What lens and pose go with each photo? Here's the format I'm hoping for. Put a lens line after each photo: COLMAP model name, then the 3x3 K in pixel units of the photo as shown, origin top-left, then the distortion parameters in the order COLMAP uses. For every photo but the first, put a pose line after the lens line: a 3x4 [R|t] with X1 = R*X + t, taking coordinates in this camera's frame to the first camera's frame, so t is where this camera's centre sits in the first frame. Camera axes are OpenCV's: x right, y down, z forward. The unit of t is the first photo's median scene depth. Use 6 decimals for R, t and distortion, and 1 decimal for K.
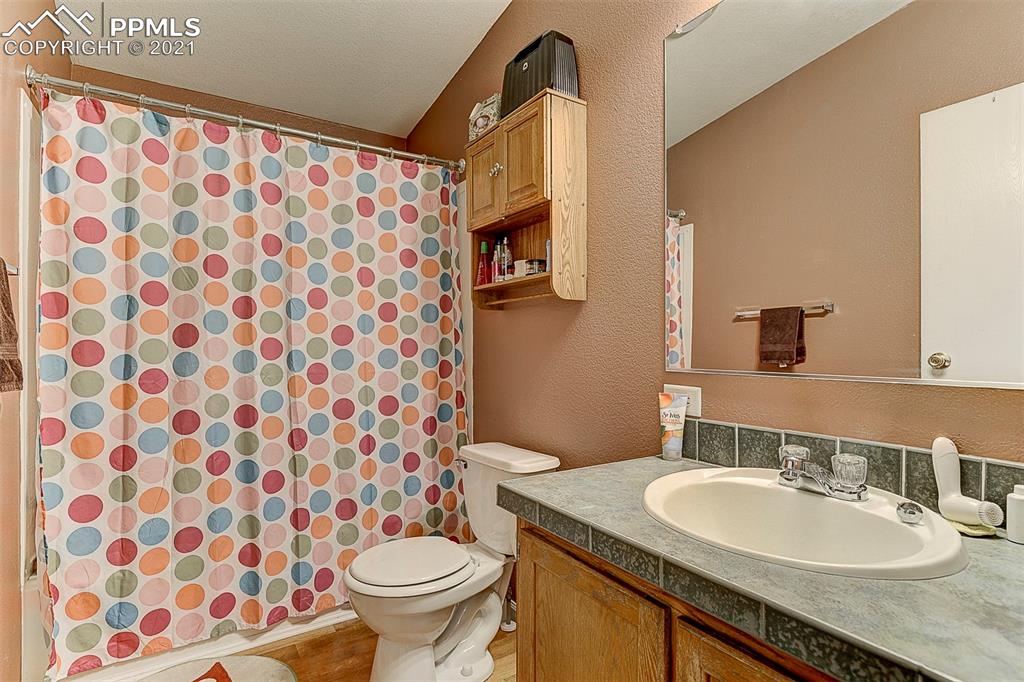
lens RADIAL K [[510.5, 0, 511.1], [0, 510.5, 343.0], [0, 0, 1]] dist [-0.003307, -0.002915]
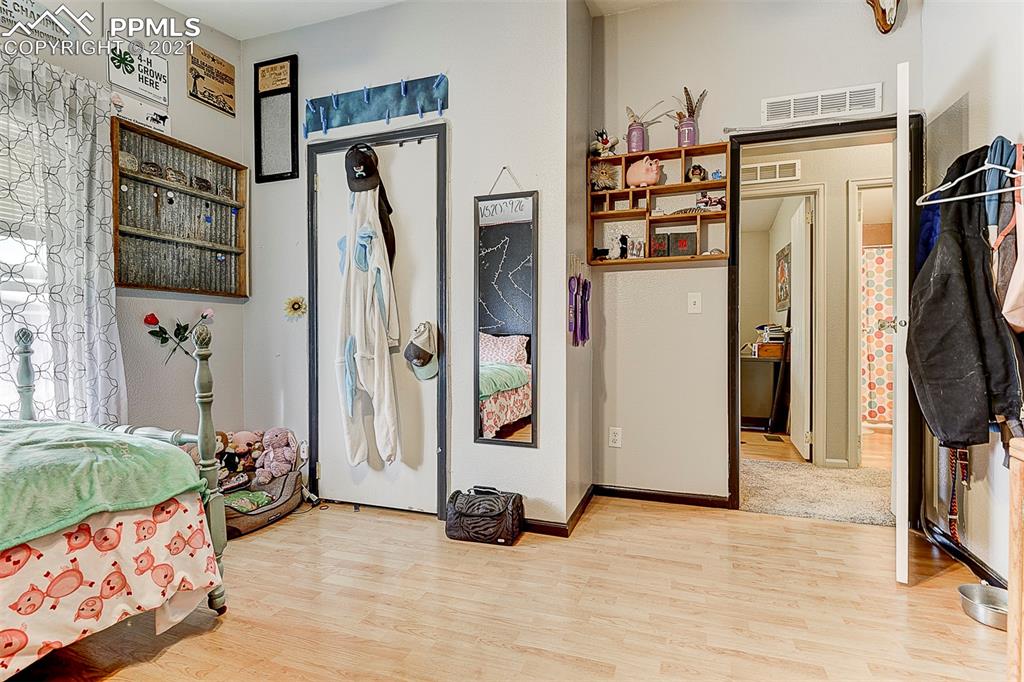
lens RADIAL K [[510.5, 0, 511.4], [0, 510.5, 339.4], [0, 0, 1]] dist [-0.003307, -0.002915]
pose [[0.608899, 0.010036, -0.793184, 0.589408], [-0.001572, 0.999933, 0.011445, 0.058107], [0.793246, -0.005722, 0.608875, -2.242937]]
